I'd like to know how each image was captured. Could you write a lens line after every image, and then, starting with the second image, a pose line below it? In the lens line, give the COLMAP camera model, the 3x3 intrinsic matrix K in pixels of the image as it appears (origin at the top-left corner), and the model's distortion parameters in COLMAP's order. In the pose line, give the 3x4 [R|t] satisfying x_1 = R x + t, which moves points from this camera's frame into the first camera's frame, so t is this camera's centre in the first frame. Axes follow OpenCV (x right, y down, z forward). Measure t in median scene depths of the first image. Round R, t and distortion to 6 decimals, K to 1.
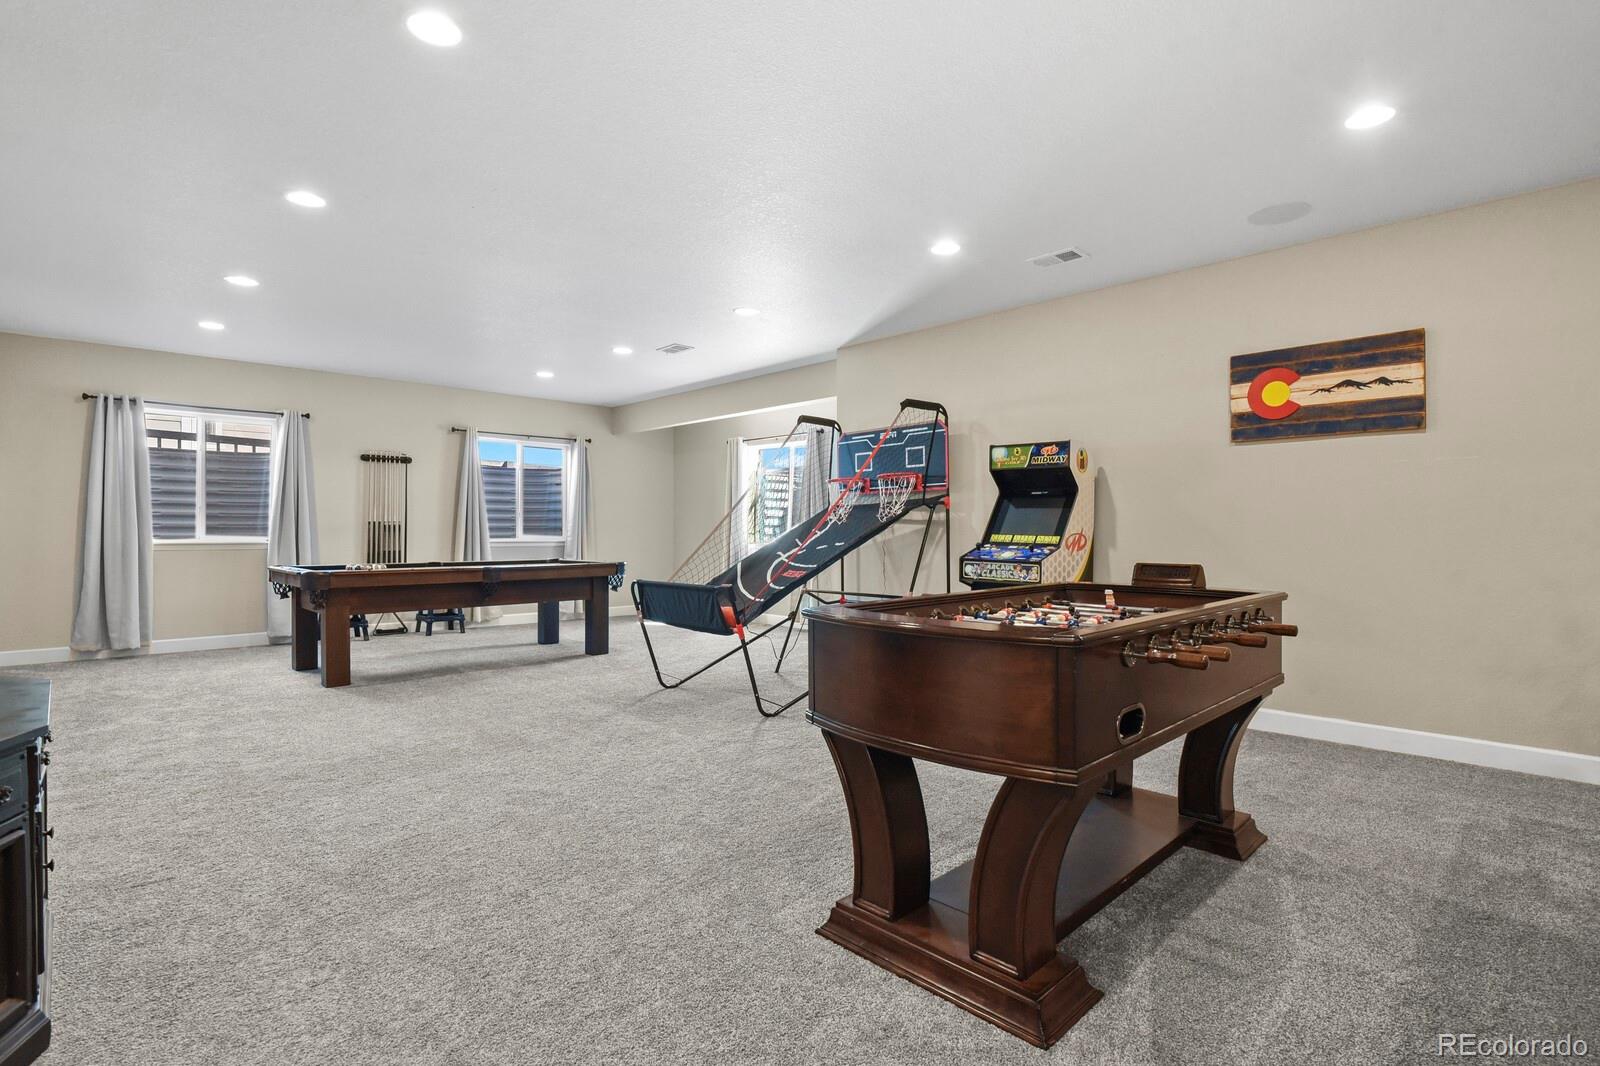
lens RADIAL K [[778.2, 0, 804.5], [0, 778.2, 528.8], [0, 0, 1]] dist [-0.001298, -0.001516]
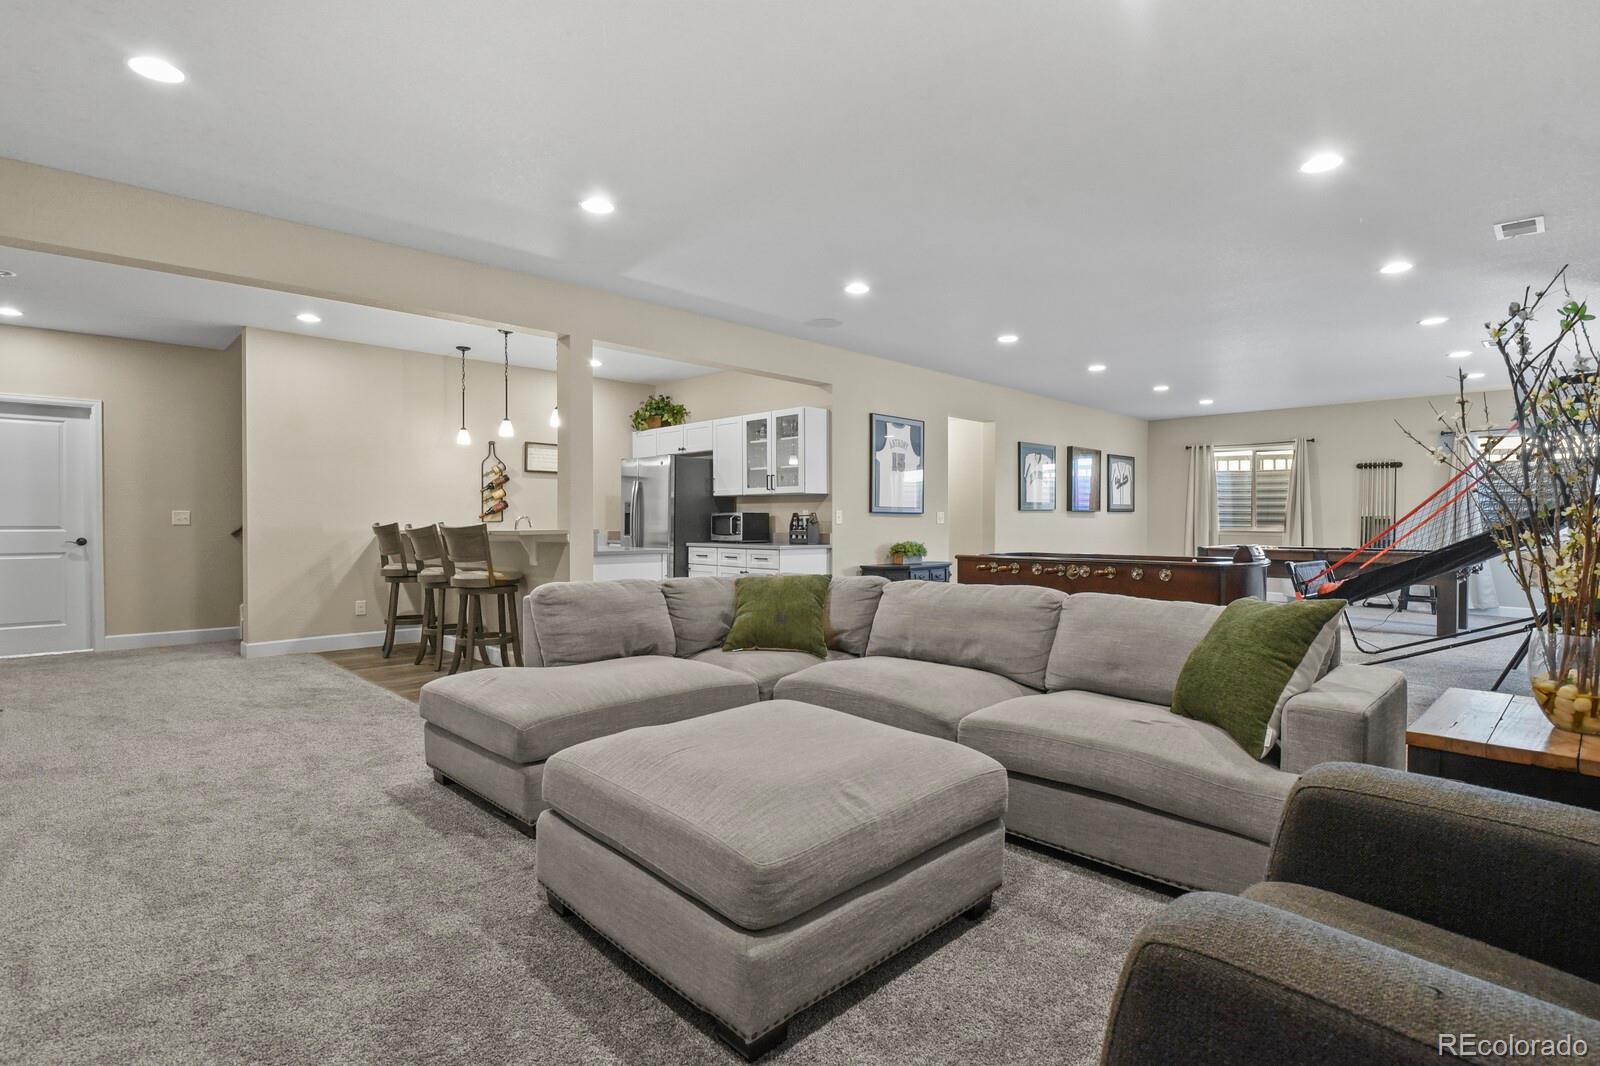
lens RADIAL K [[778.2, 0, 805.3], [0, 778.2, 533.6], [0, 0, 1]] dist [-0.001298, -0.001516]
pose [[0.026840, 0.015086, -0.999526, 1.085712], [-0.001890, 0.999885, 0.015041, 0.001836], [0.999638, 0.001486, 0.026865, 0.095477]]
